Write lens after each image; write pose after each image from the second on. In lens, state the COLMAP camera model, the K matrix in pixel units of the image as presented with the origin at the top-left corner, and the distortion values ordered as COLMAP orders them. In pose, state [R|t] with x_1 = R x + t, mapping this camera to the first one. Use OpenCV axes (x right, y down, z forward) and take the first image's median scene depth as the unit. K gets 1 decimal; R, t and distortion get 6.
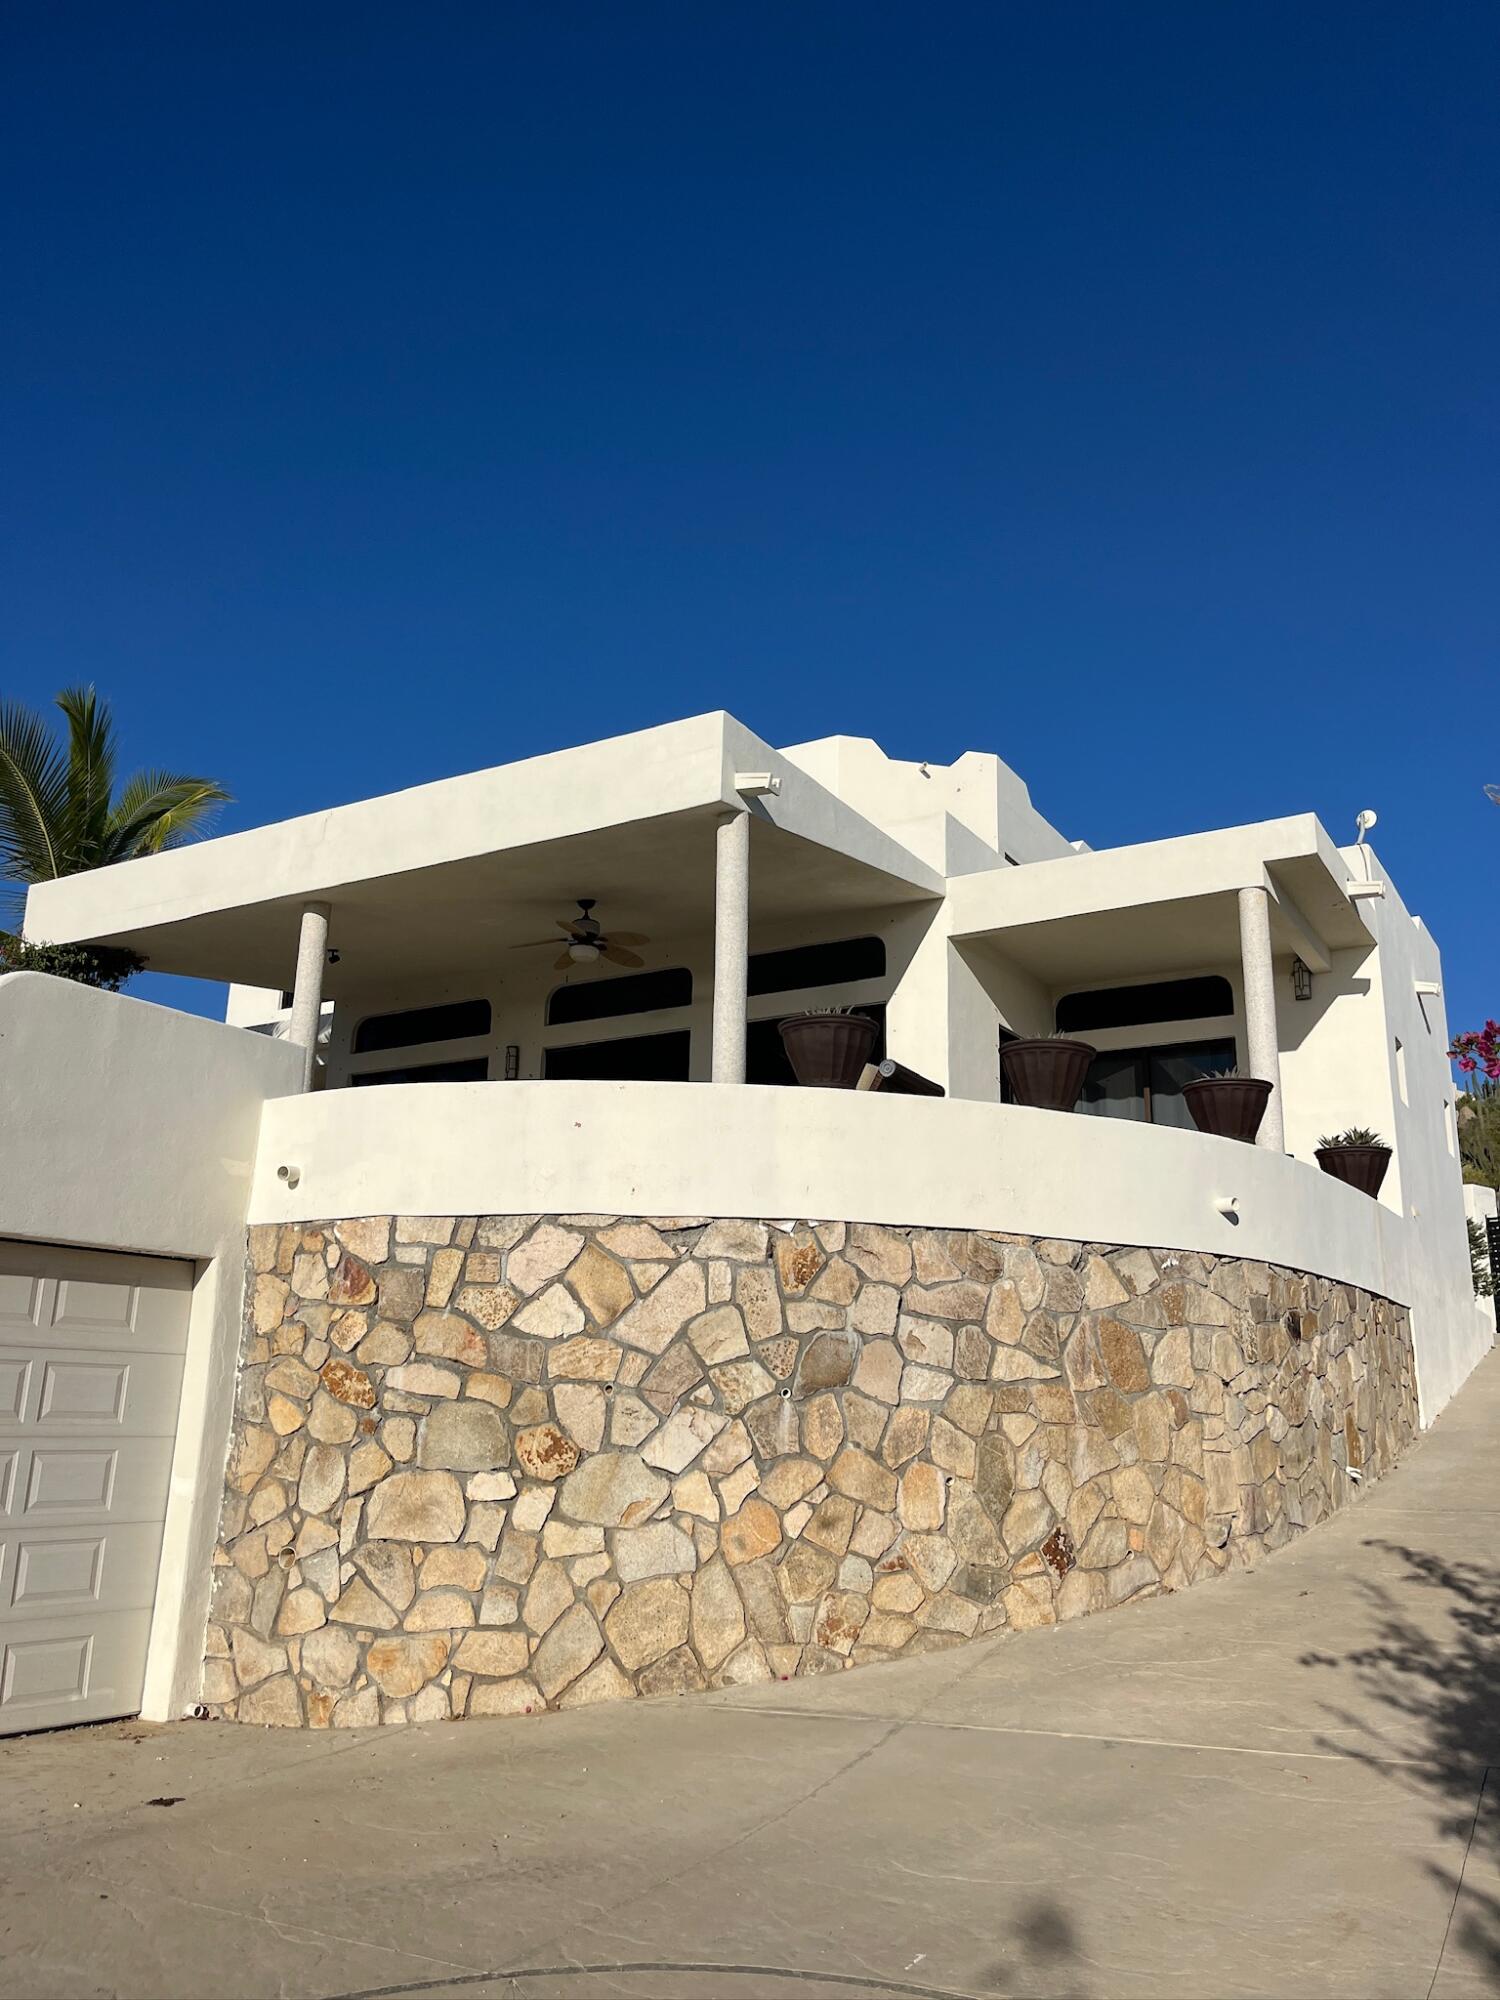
lens RADIAL K [[1520.5, 0, 743.4], [0, 1520.5, 1023.5], [0, 0, 1]] dist [0.032342, -0.004536]
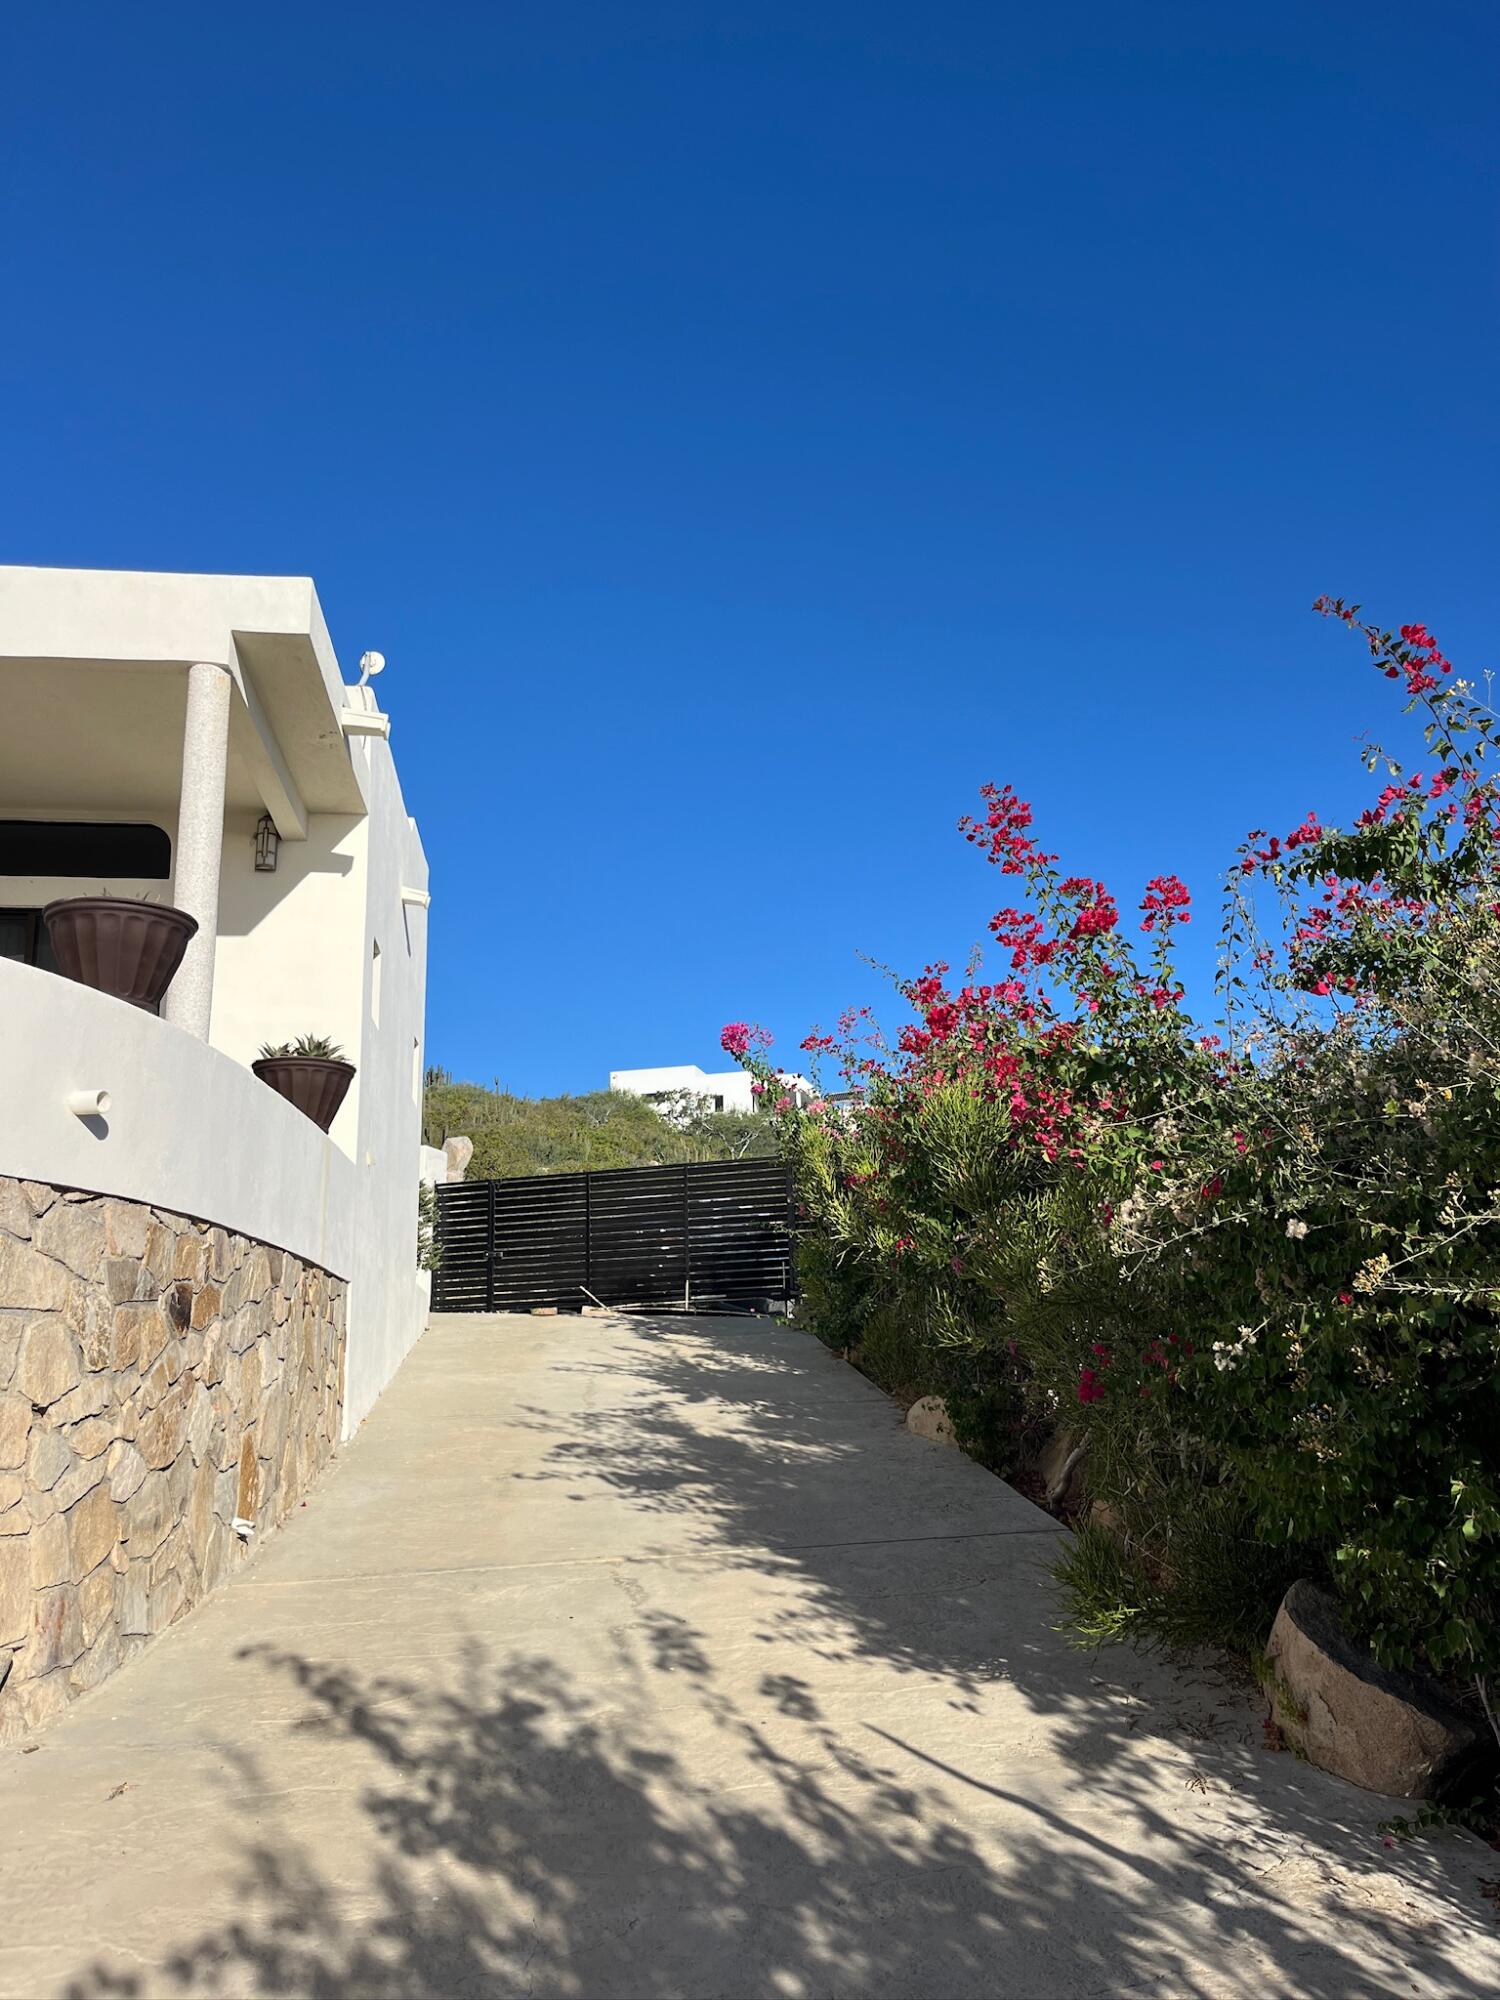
lens RADIAL K [[1520.5, 0, 743.4], [0, 1520.5, 1023.5], [0, 0, 1]] dist [0.032342, -0.004536]
pose [[0.786790, 0.110129, 0.607317, 0.142308], [-0.117430, 0.992690, -0.027879, 0.069532], [-0.605947, -0.049383, 0.793970, 0.352963]]
